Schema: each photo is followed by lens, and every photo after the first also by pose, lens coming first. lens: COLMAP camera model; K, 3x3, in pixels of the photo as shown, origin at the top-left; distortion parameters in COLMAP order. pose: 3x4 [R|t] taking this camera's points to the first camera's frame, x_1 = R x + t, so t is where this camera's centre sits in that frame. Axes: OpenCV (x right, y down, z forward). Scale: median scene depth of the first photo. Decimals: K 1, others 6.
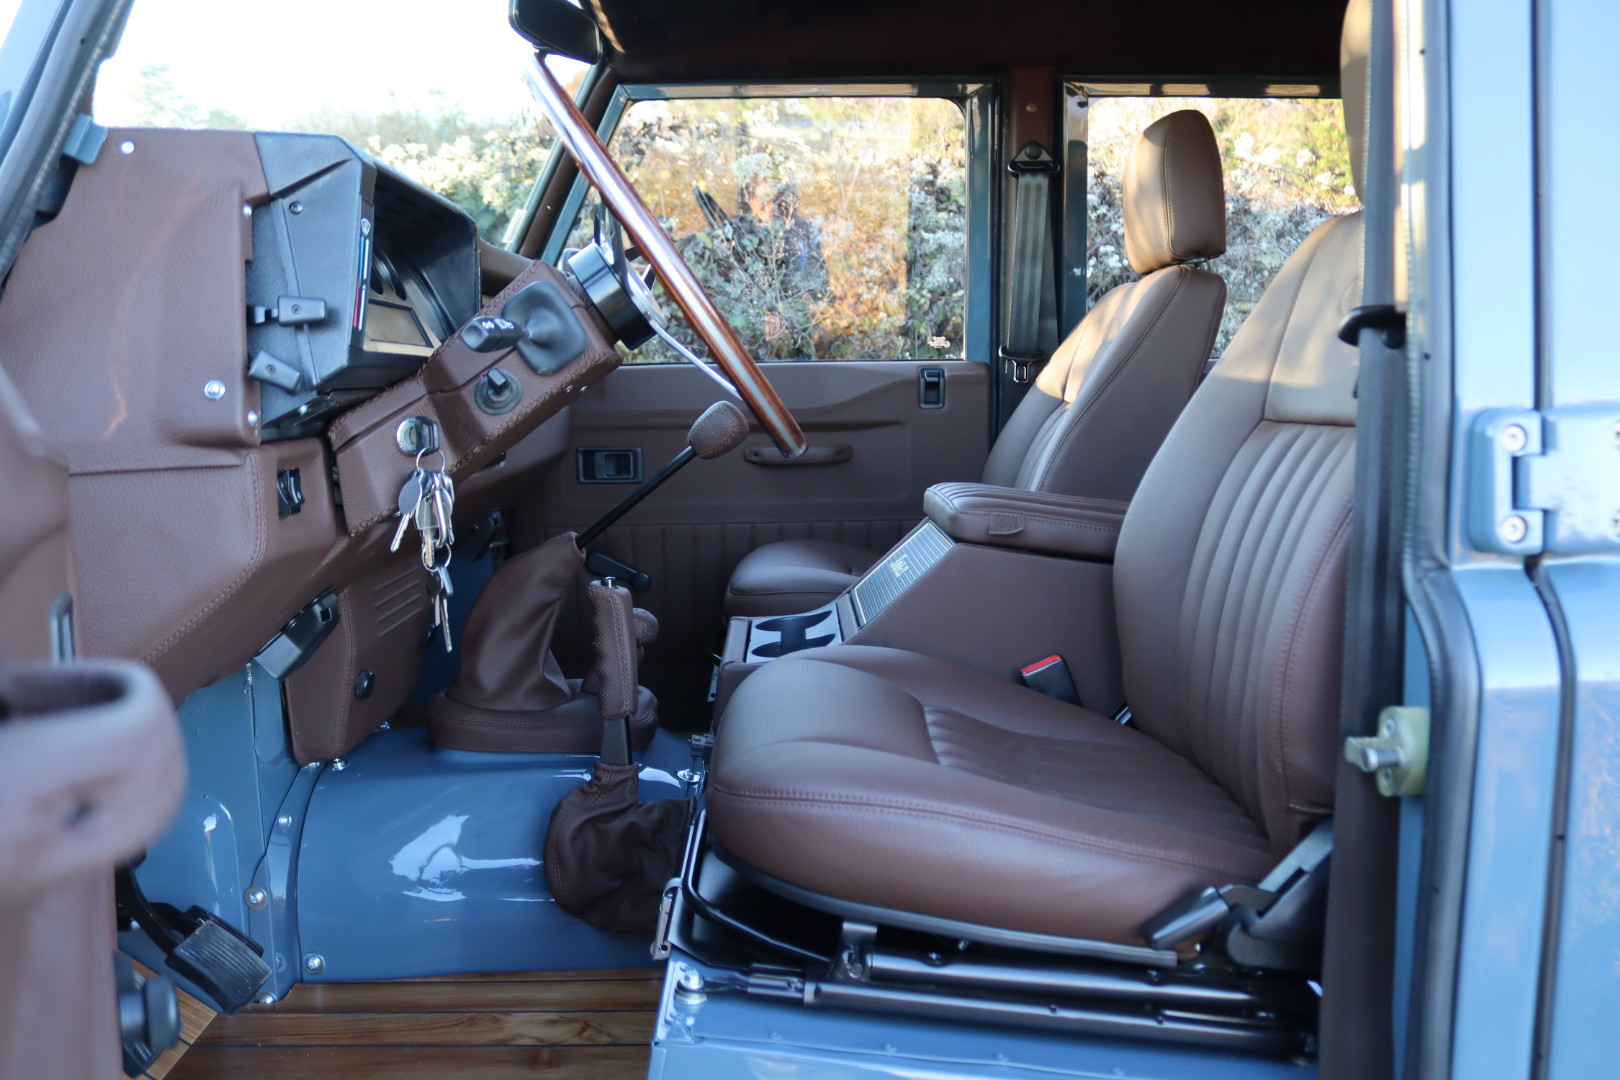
lens RADIAL K [[1335.6, 0, 810.0], [0, 1335.6, 540.0], [0, 0, 1]] dist [-0.155365, 0.126028]
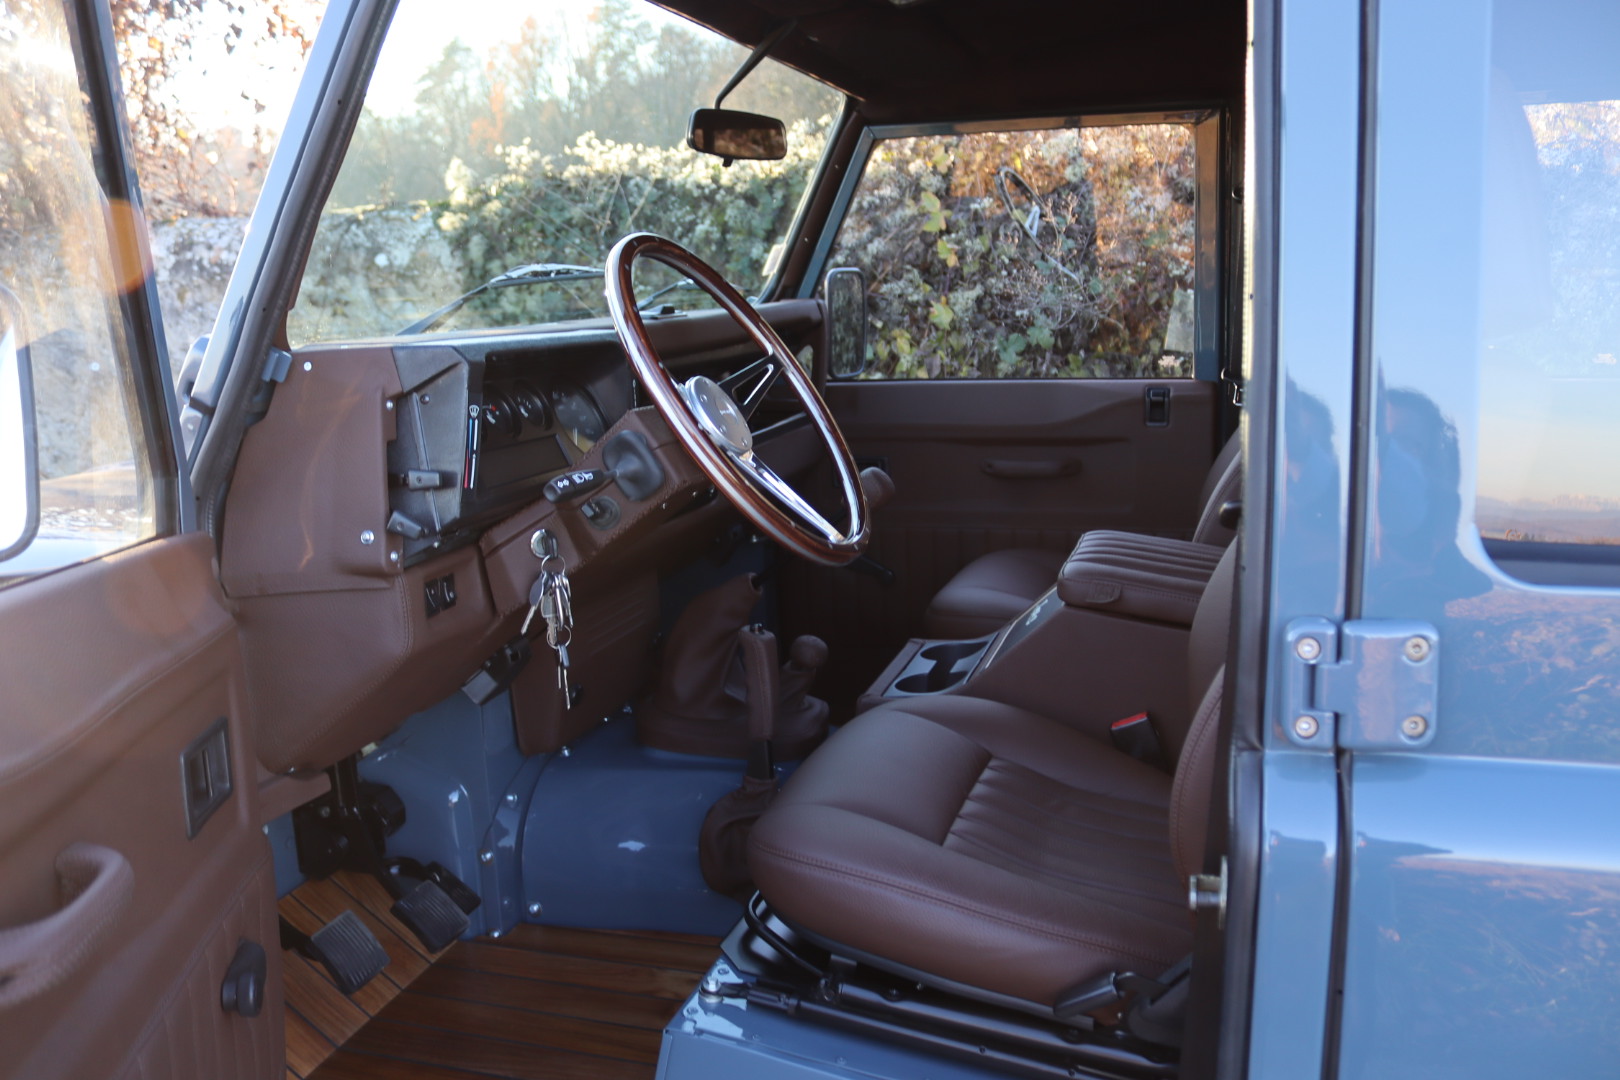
lens RADIAL K [[1335.6, 0, 810.0], [0, 1335.6, 540.0], [0, 0, 1]] dist [-0.155365, 0.126028]
pose [[0.950415, 0.039703, -0.308438, 0.357499], [-0.018021, 0.997181, 0.072831, -0.185036], [0.310460, -0.063661, 0.948452, -0.164591]]
